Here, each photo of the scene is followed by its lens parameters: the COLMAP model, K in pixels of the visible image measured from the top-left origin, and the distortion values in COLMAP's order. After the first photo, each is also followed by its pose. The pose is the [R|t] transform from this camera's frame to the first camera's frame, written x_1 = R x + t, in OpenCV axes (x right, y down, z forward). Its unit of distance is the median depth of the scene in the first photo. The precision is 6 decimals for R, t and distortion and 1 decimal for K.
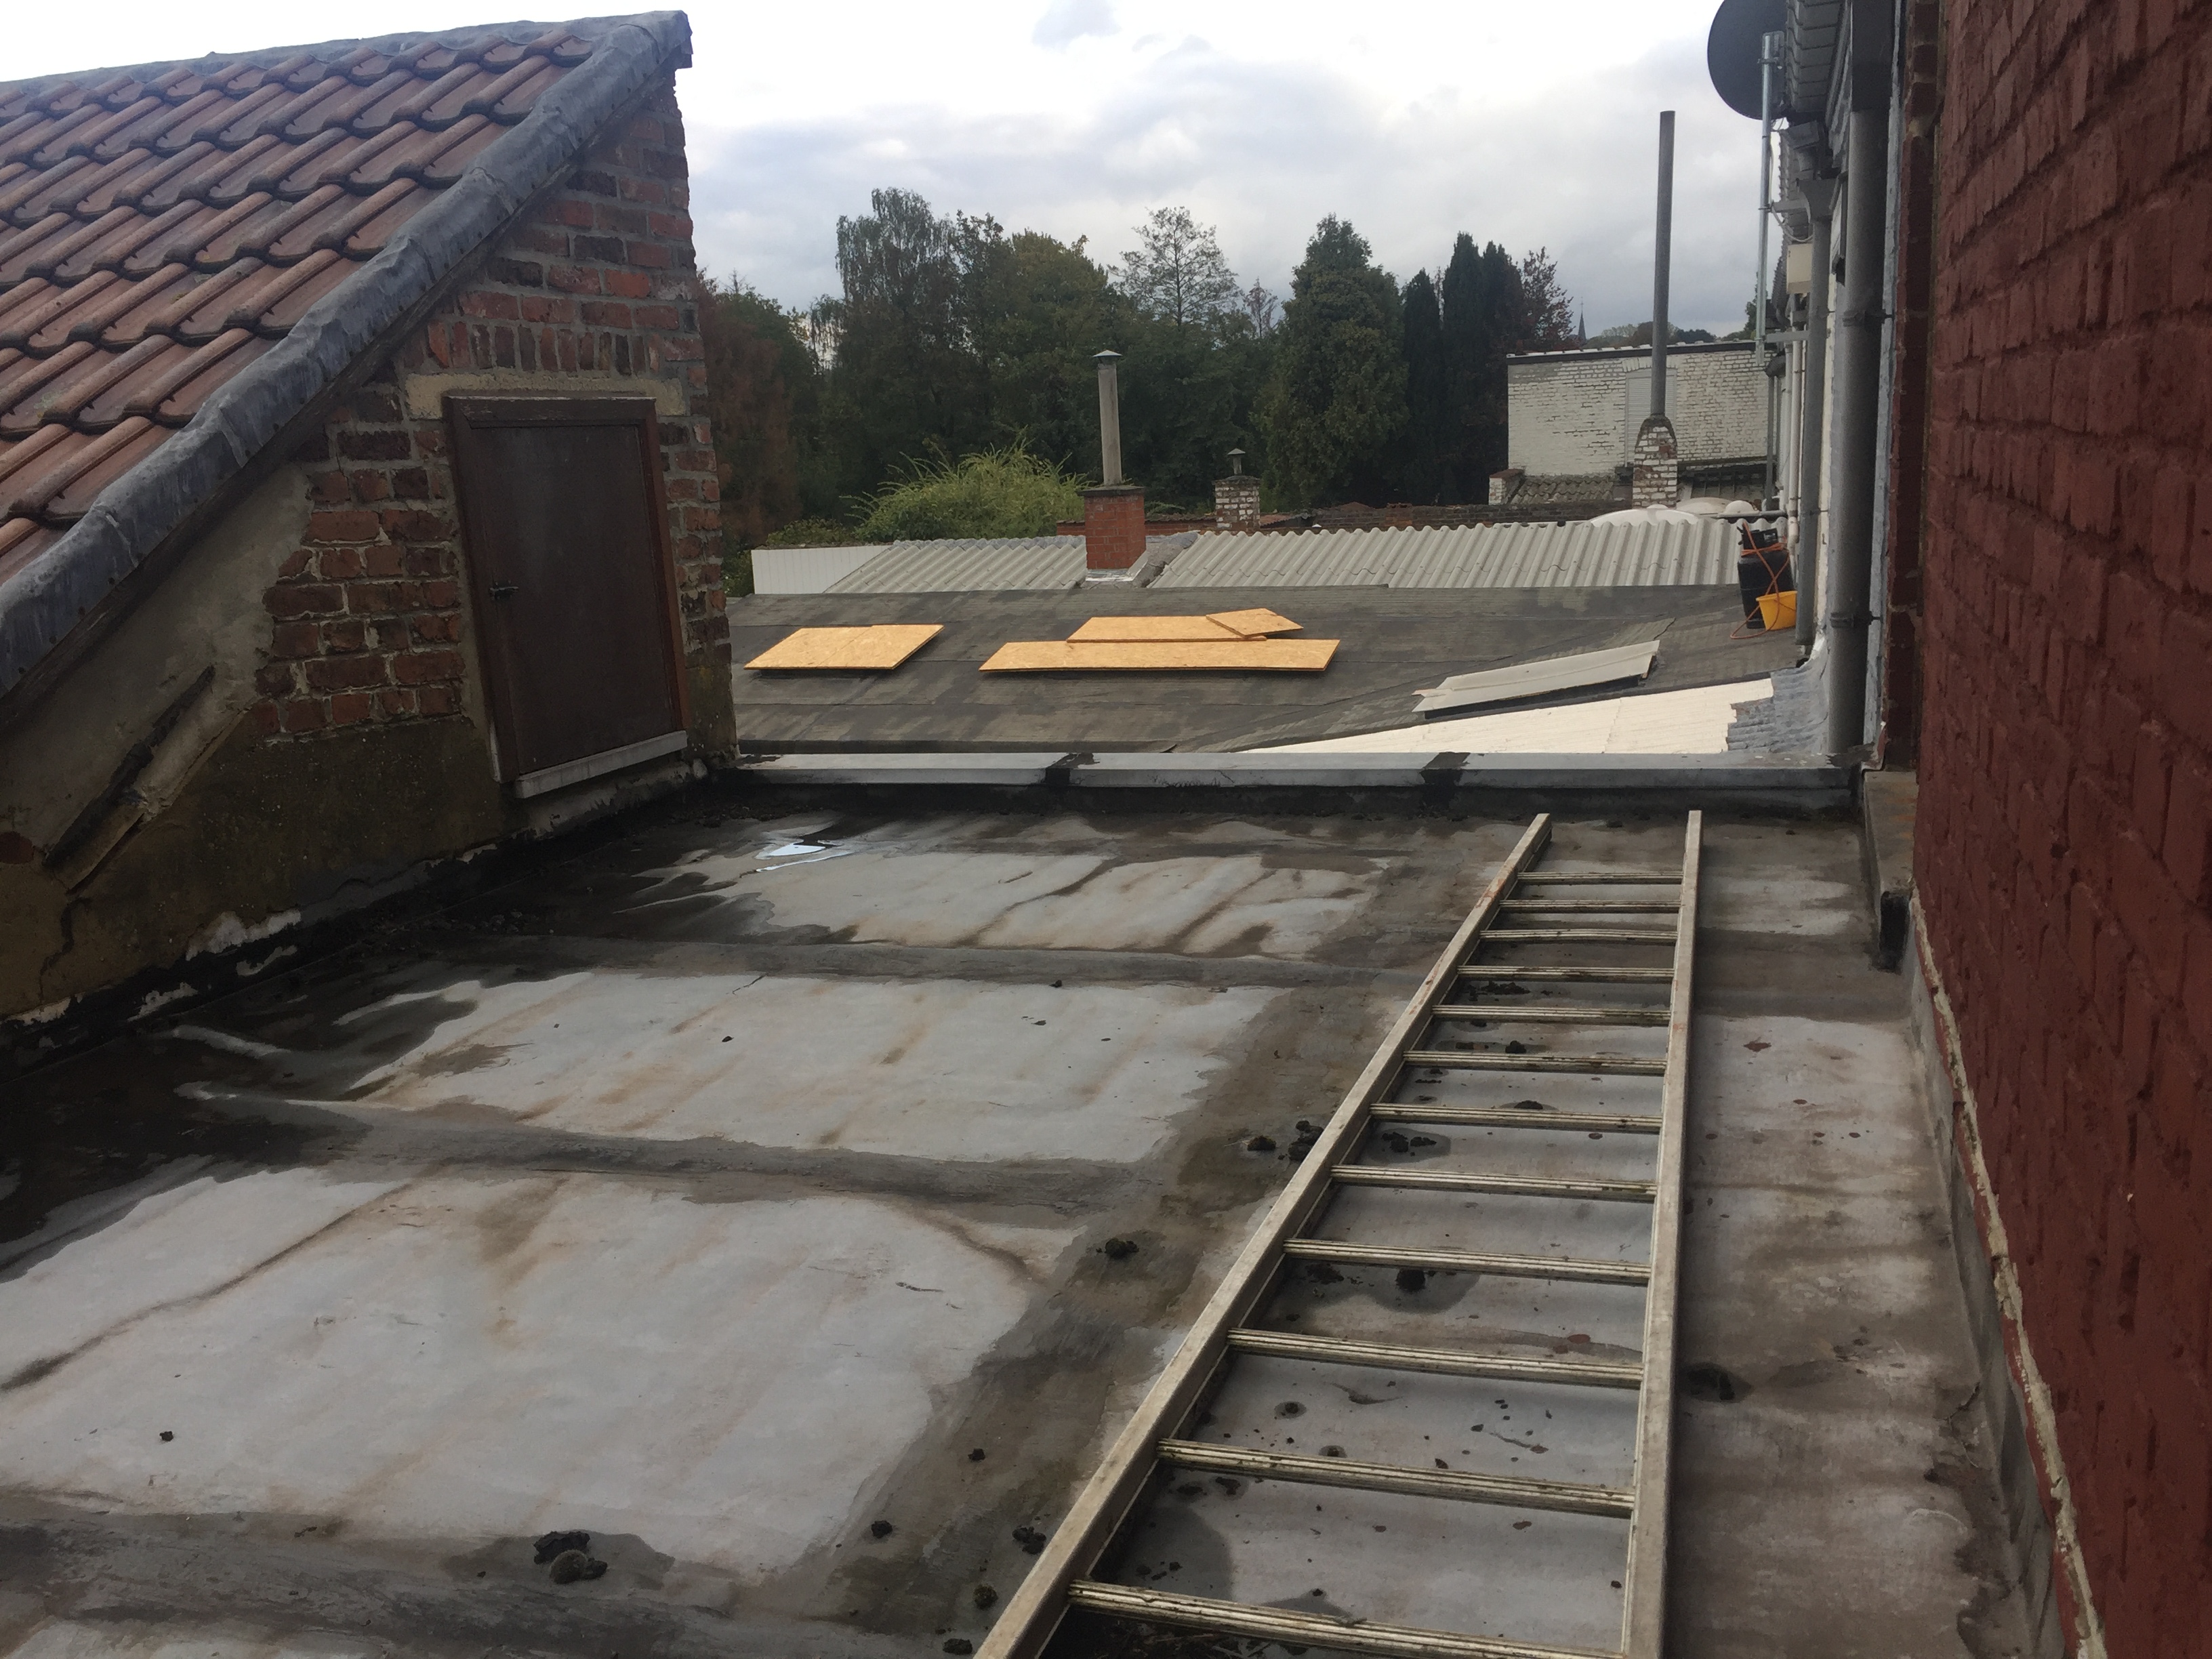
lens RADIAL K [[1891.6, 0, 1113.4], [0, 1891.6, 819.6], [0, 0, 1]] dist [0.094654, -0.134412]
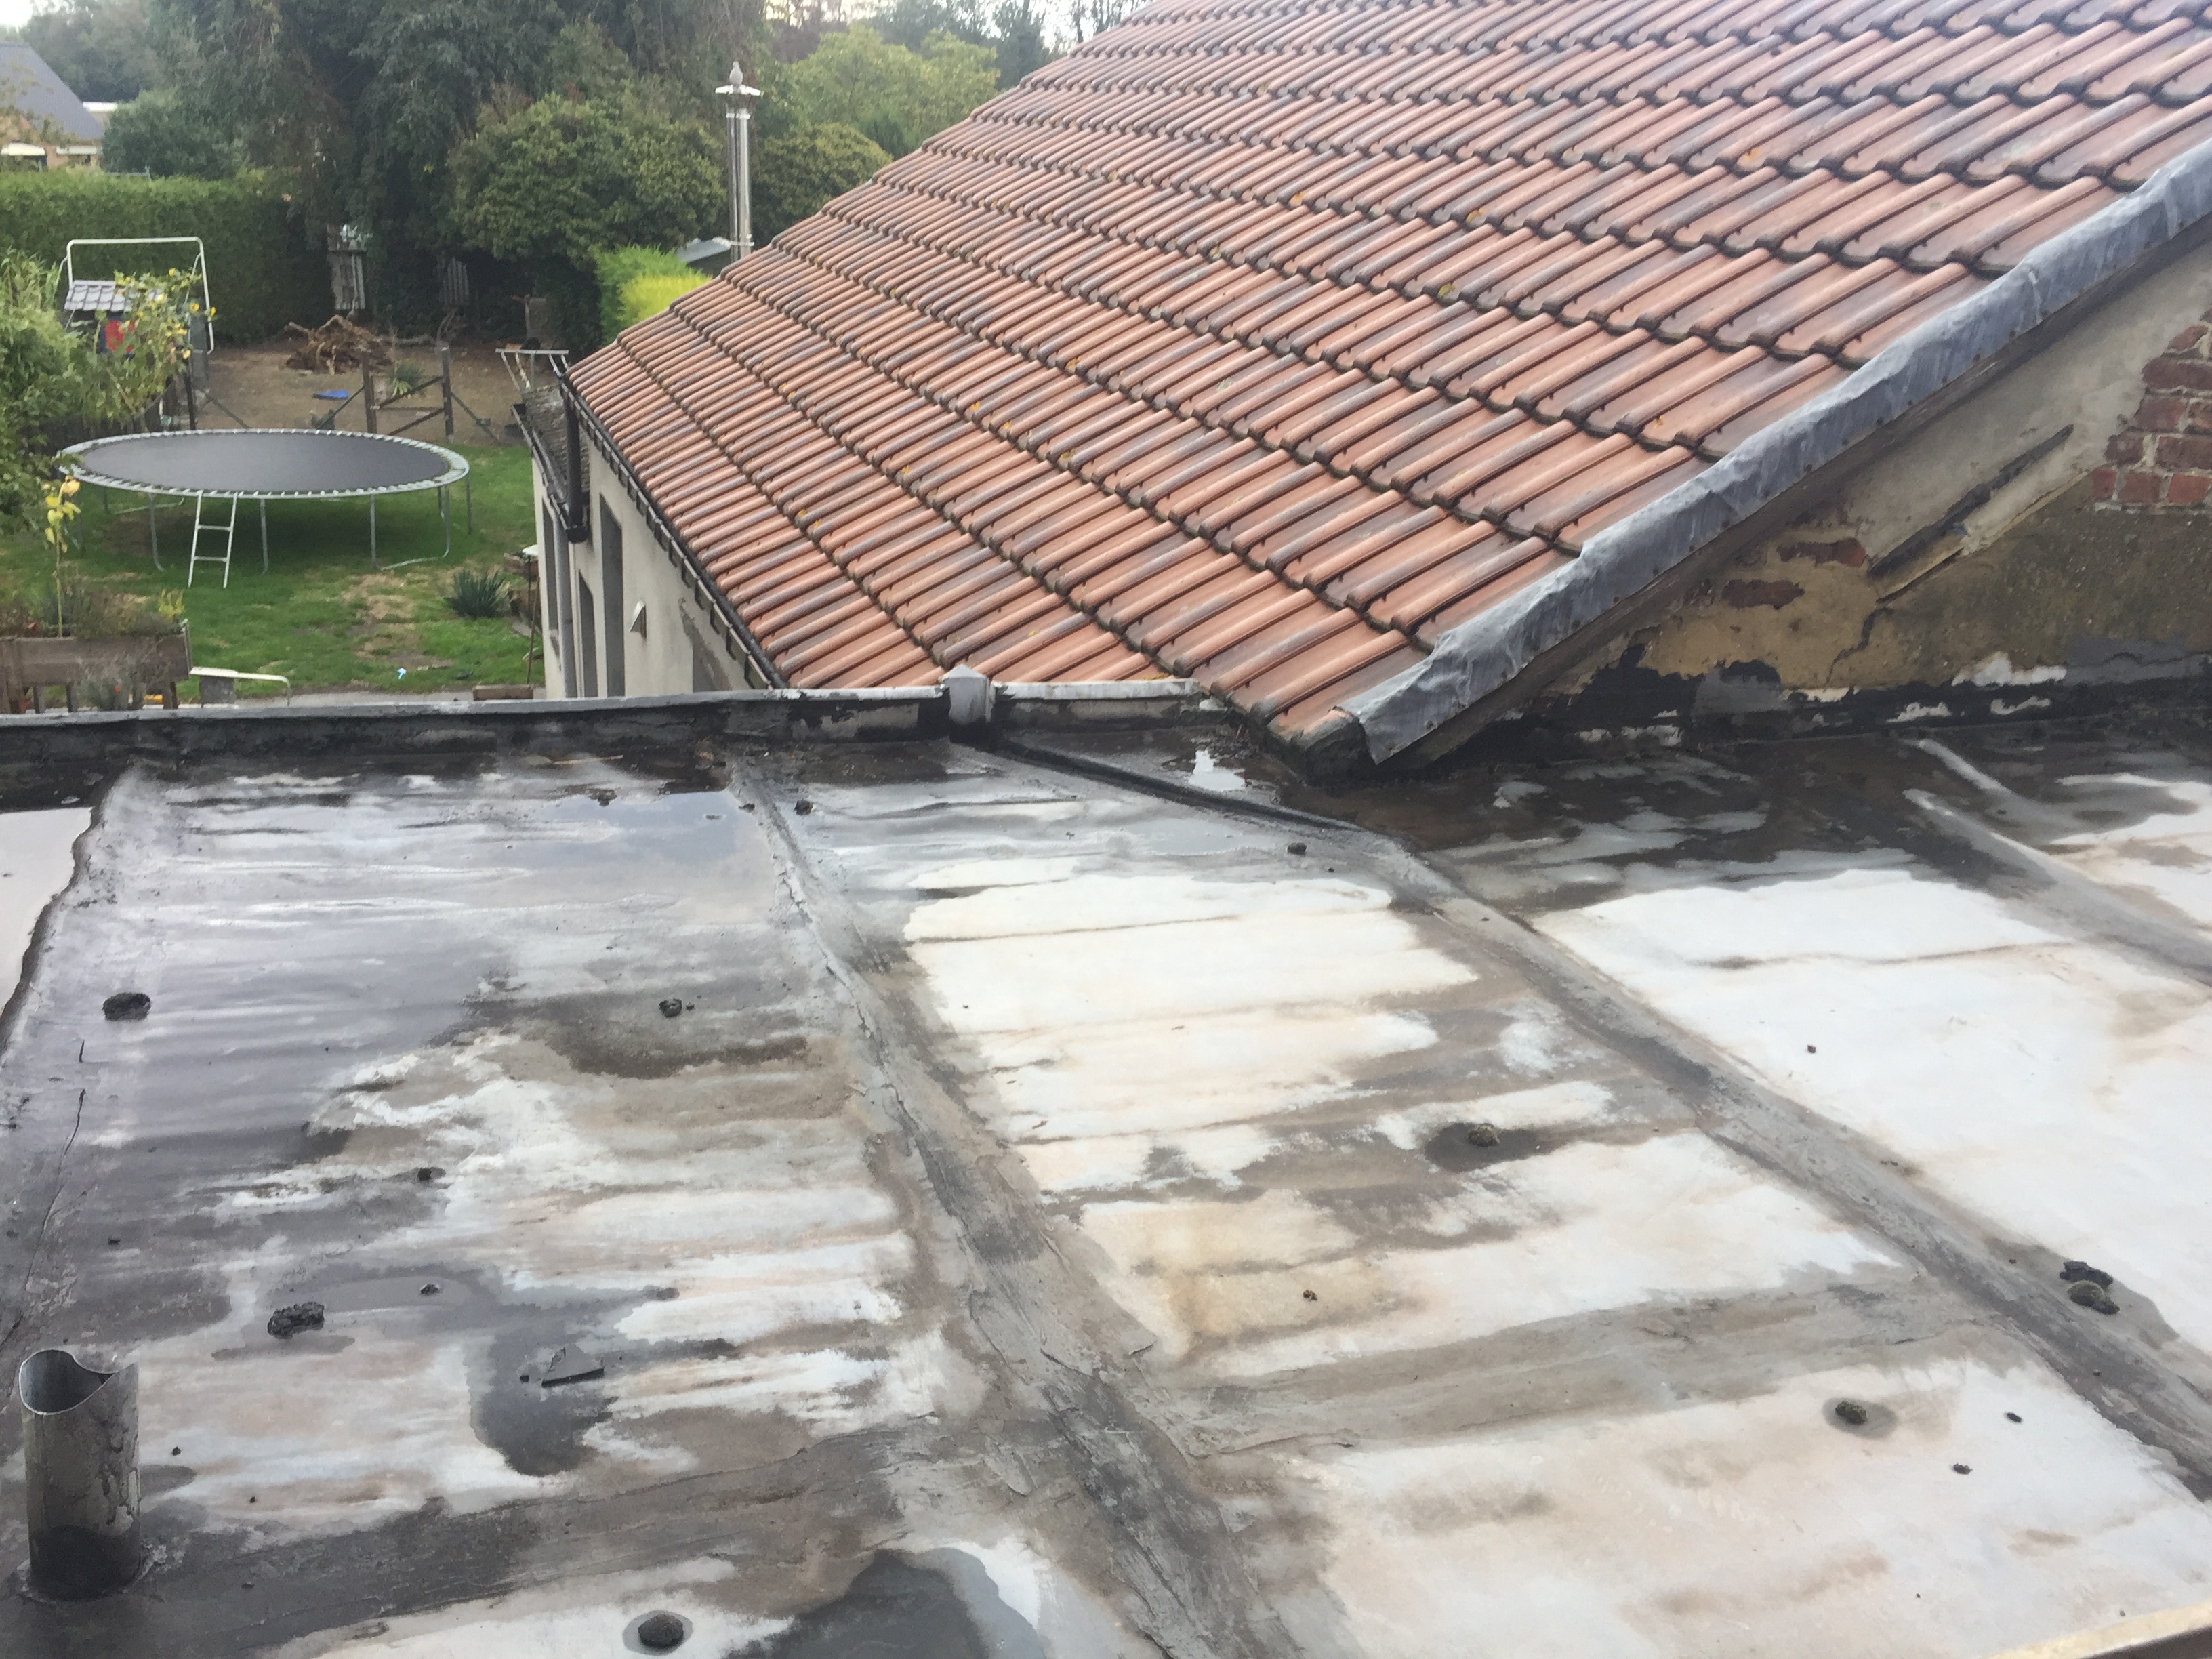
lens RADIAL K [[1889.2, 0, 1139.9], [0, 1889.2, 835.0], [0, 0, 1]] dist [0.114279, -0.154964]
pose [[0.621591, 0.344948, -0.703303, 0.040270], [-0.237143, 0.938558, 0.250742, -0.013002], [0.746584, 0.010924, 0.665201, -0.097463]]
